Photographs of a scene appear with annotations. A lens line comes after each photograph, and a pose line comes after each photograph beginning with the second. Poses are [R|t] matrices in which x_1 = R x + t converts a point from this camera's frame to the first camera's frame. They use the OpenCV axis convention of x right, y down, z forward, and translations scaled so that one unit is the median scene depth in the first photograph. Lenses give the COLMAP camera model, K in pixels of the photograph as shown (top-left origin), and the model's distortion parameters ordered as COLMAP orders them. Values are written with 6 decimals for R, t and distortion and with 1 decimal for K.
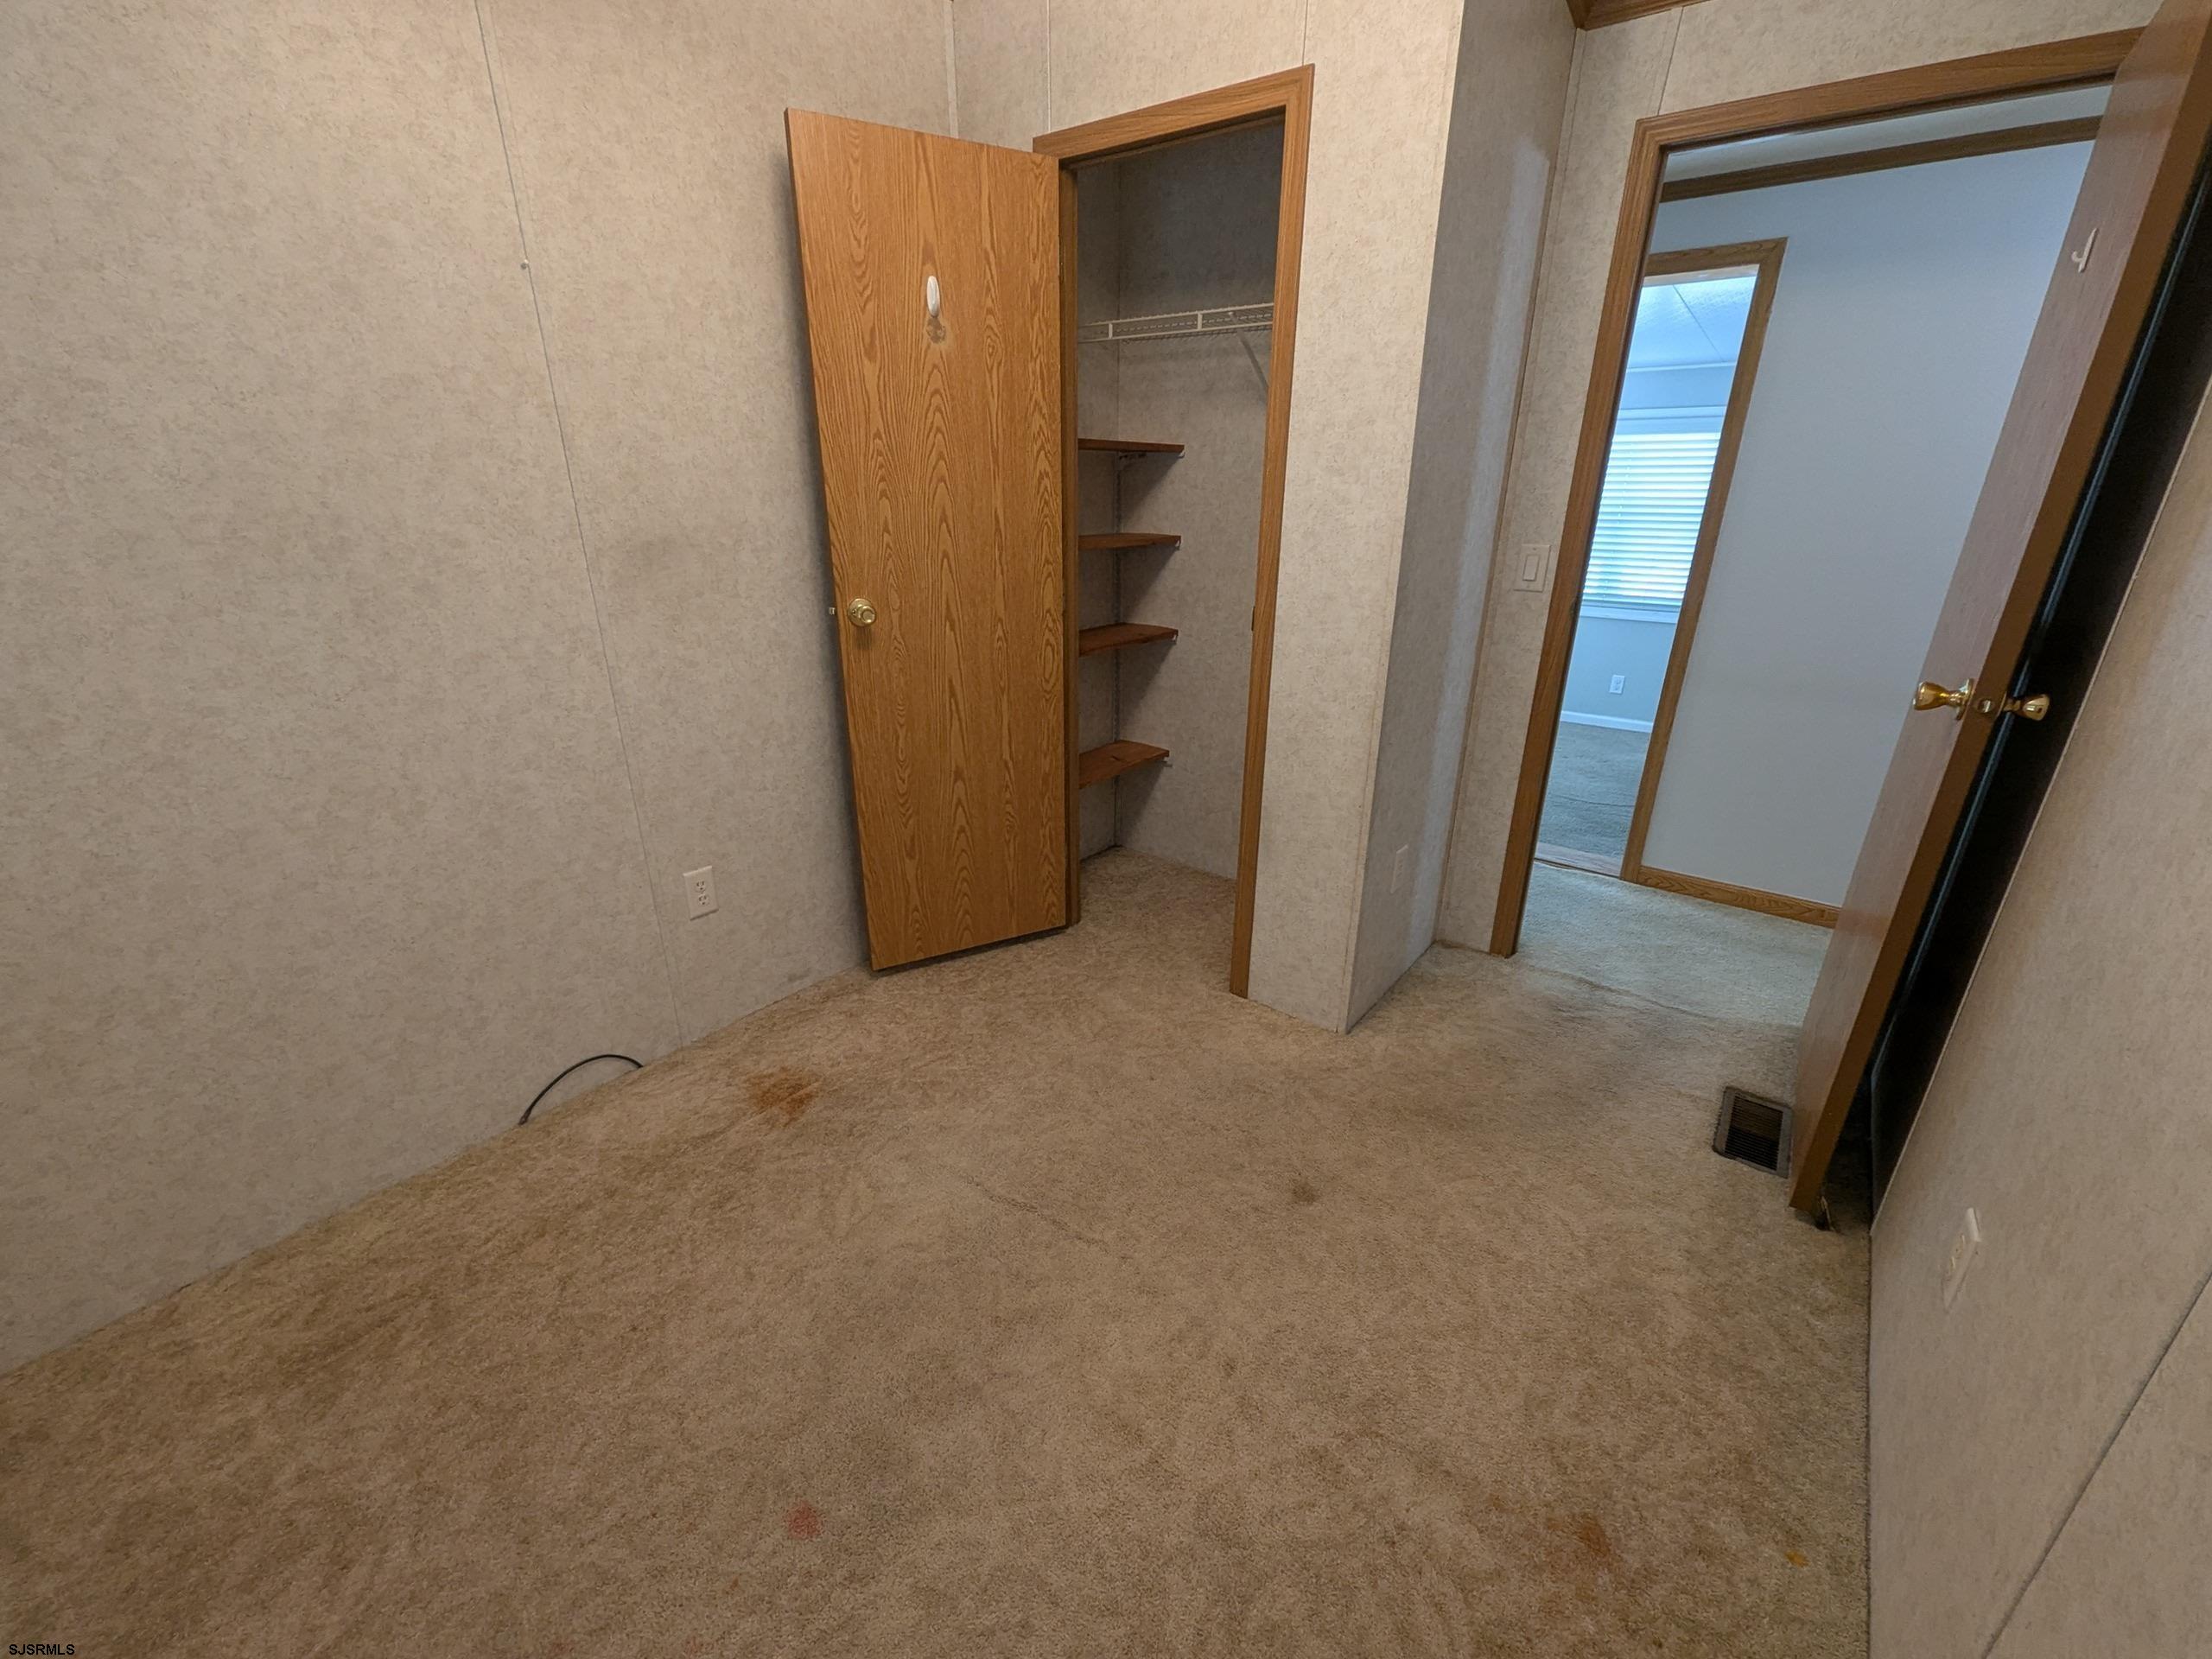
lens RADIAL K [[903.0, 0, 1106.1], [0, 903.0, 827.6], [0, 0, 1]] dist [-0.000610, -0.000318]
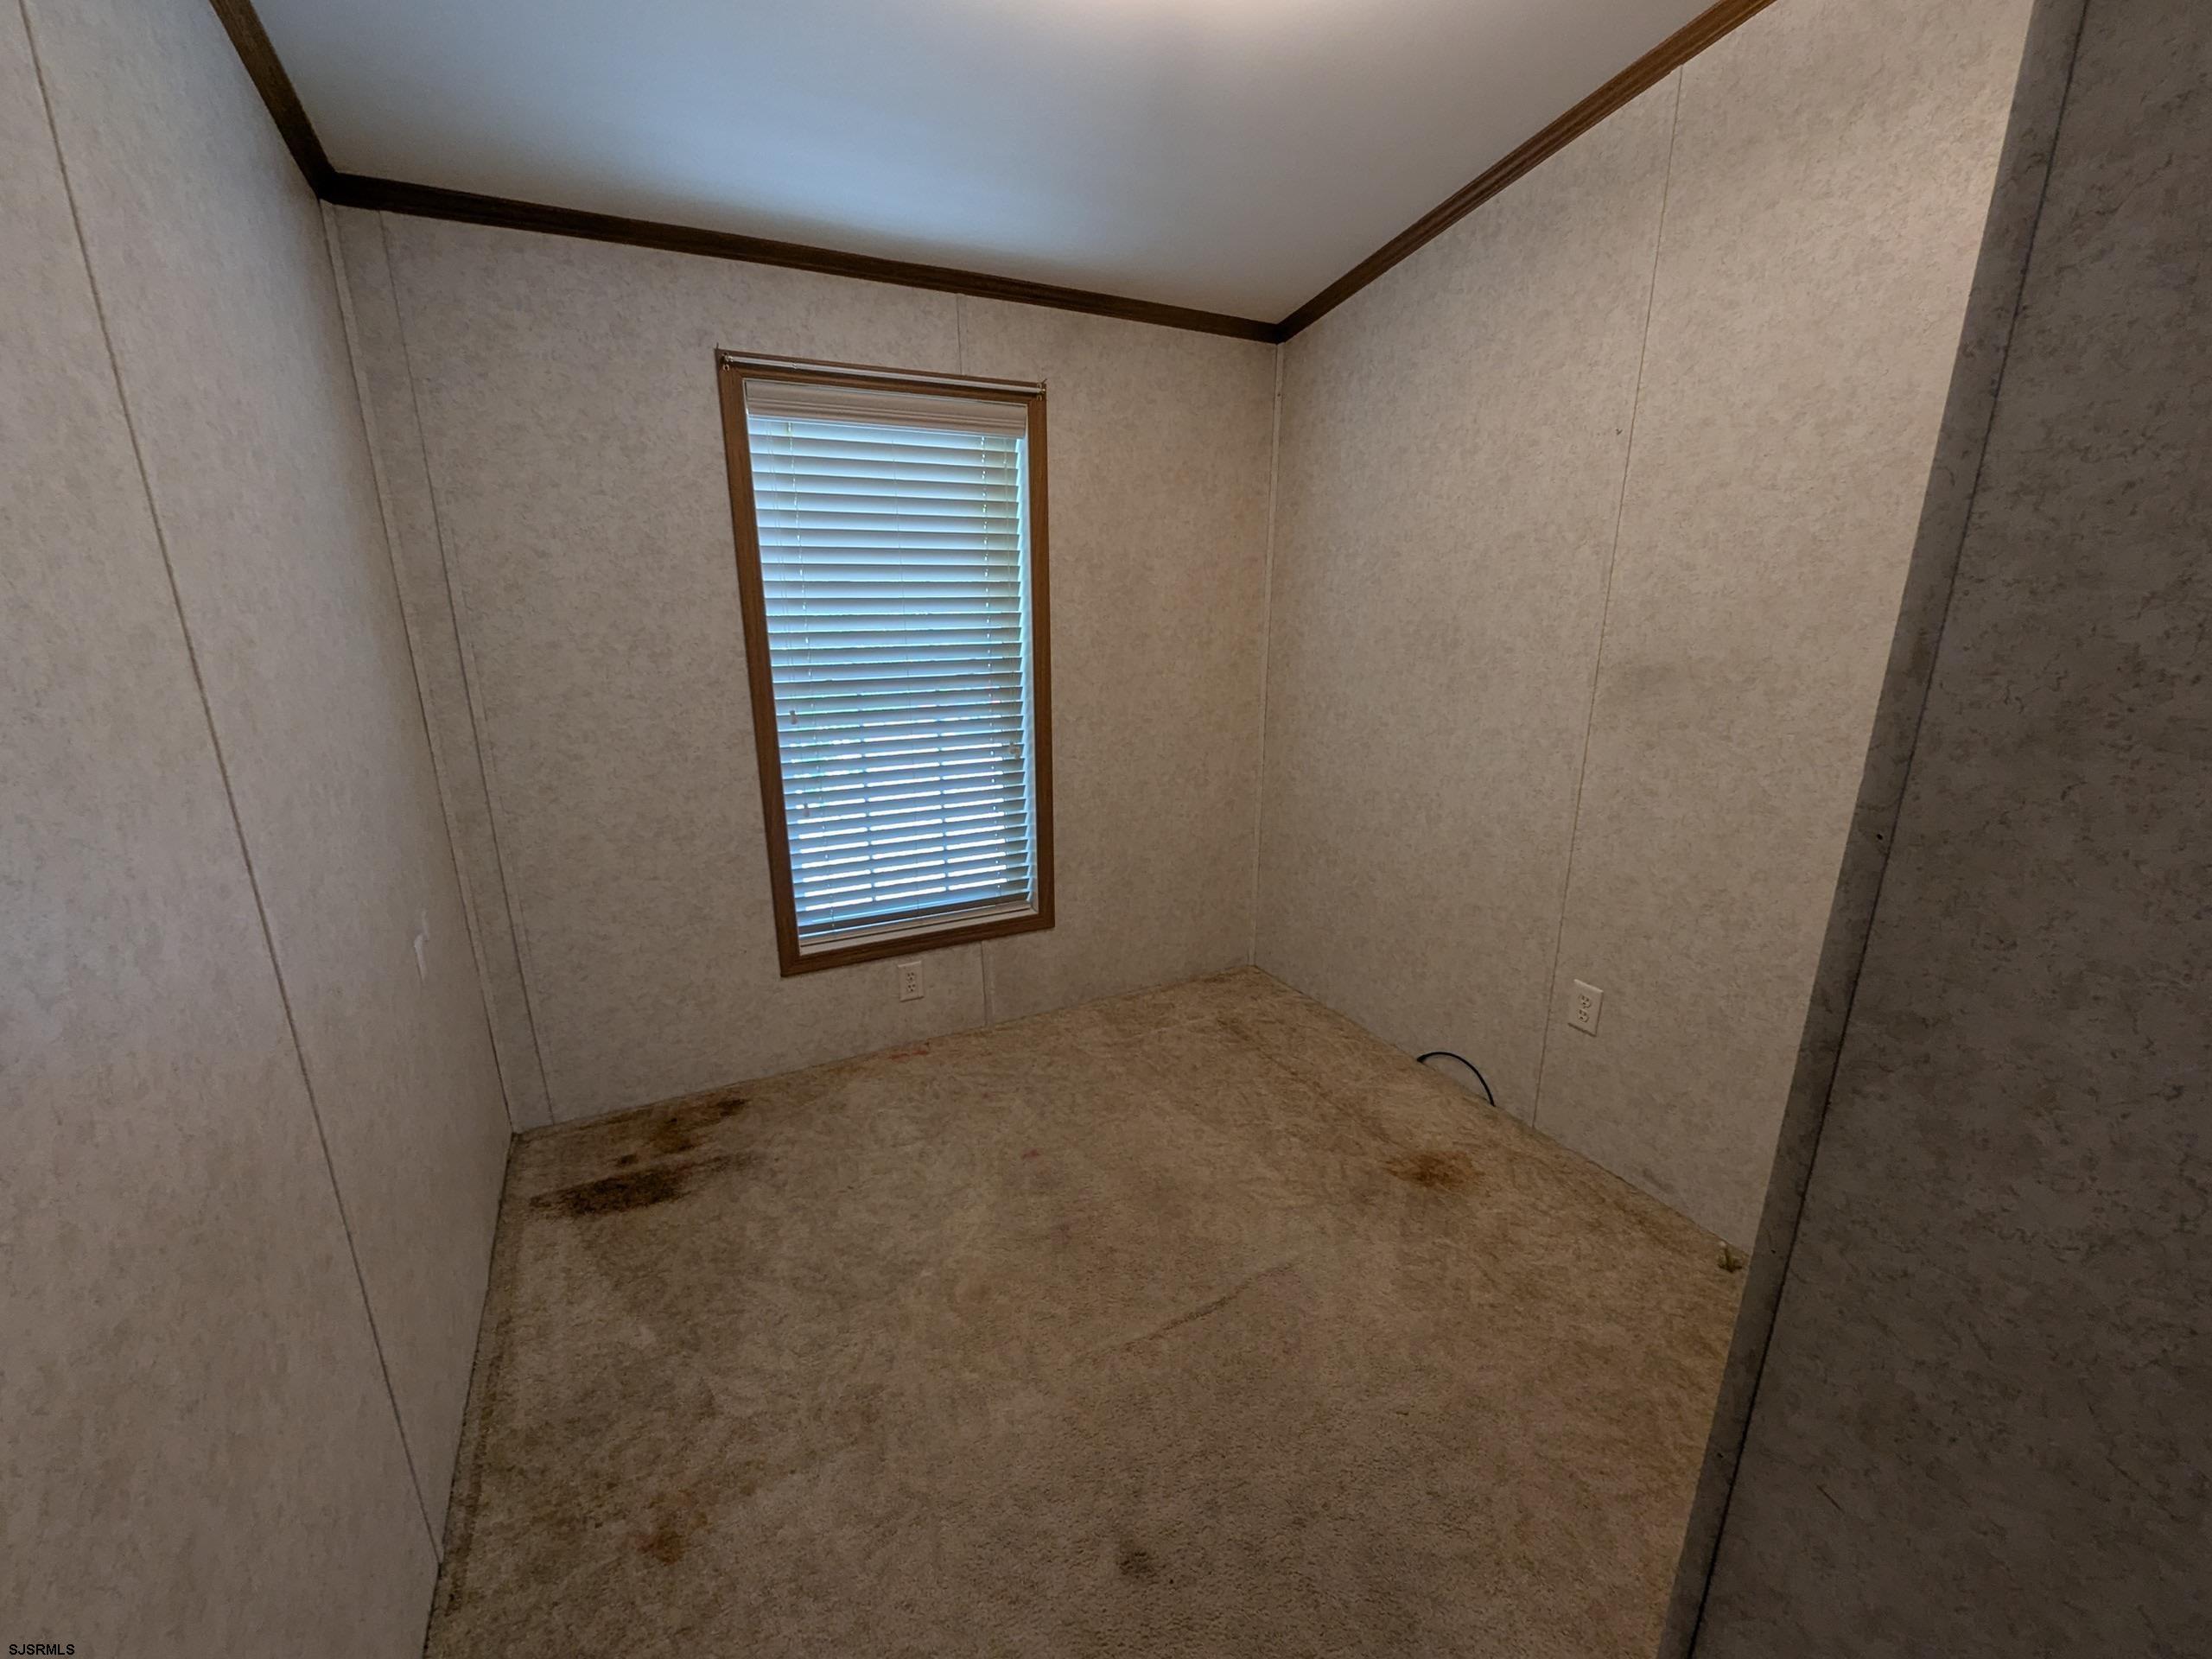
lens RADIAL K [[903.0, 0, 1121.2], [0, 903.0, 828.9], [0, 0, 1]] dist [-0.000610, -0.000318]
pose [[-0.387968, 0.242774, -0.889124, 0.685653], [-0.331980, 0.863124, 0.380534, -0.359610], [0.859808, 0.442807, -0.254268, 0.855666]]
